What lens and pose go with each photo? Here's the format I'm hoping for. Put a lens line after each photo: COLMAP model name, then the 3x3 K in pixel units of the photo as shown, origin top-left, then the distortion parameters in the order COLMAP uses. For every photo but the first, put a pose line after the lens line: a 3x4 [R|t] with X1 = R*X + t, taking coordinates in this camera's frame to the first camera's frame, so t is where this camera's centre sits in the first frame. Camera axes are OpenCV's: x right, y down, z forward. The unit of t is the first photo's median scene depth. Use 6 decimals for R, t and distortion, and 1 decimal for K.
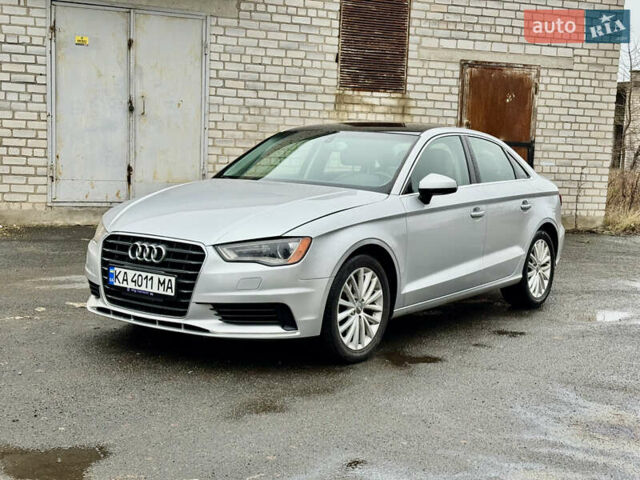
lens RADIAL K [[878.2, 0, 320.0], [0, 878.2, 240.0], [0, 0, 1]] dist [0.190055, -0.394797]
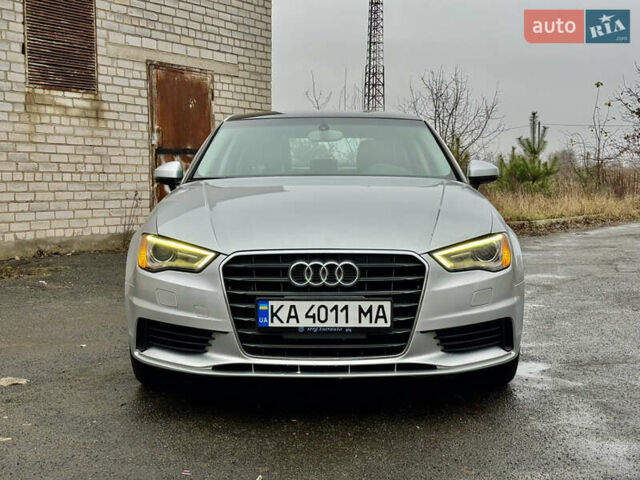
lens RADIAL K [[878.2, 0, 320.0], [0, 878.2, 240.0], [0, 0, 1]] dist [0.190055, -0.394797]
pose [[0.810924, -0.080675, 0.579564, -0.255843], [0.096240, 0.995351, 0.003894, -0.006681], [-0.577183, 0.052619, 0.814918, 0.179159]]
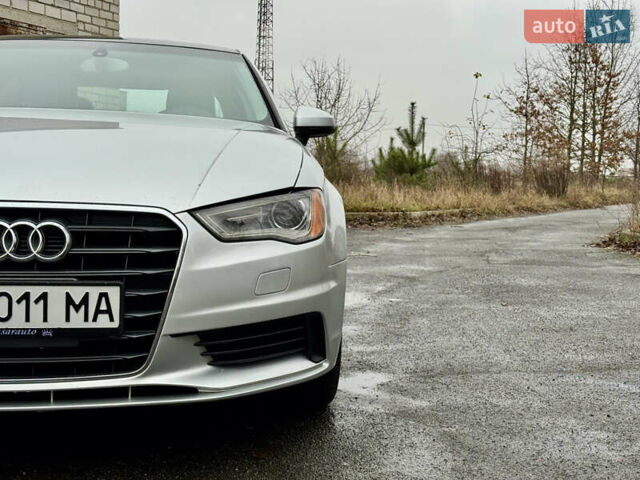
lens RADIAL K [[878.2, 0, 320.0], [0, 878.2, 240.0], [0, 0, 1]] dist [0.190055, -0.394797]
pose [[0.733523, -0.070988, 0.675947, -0.160284], [0.079525, 0.996664, 0.018371, 0.007541], [-0.674996, 0.040279, 0.736721, 0.243217]]
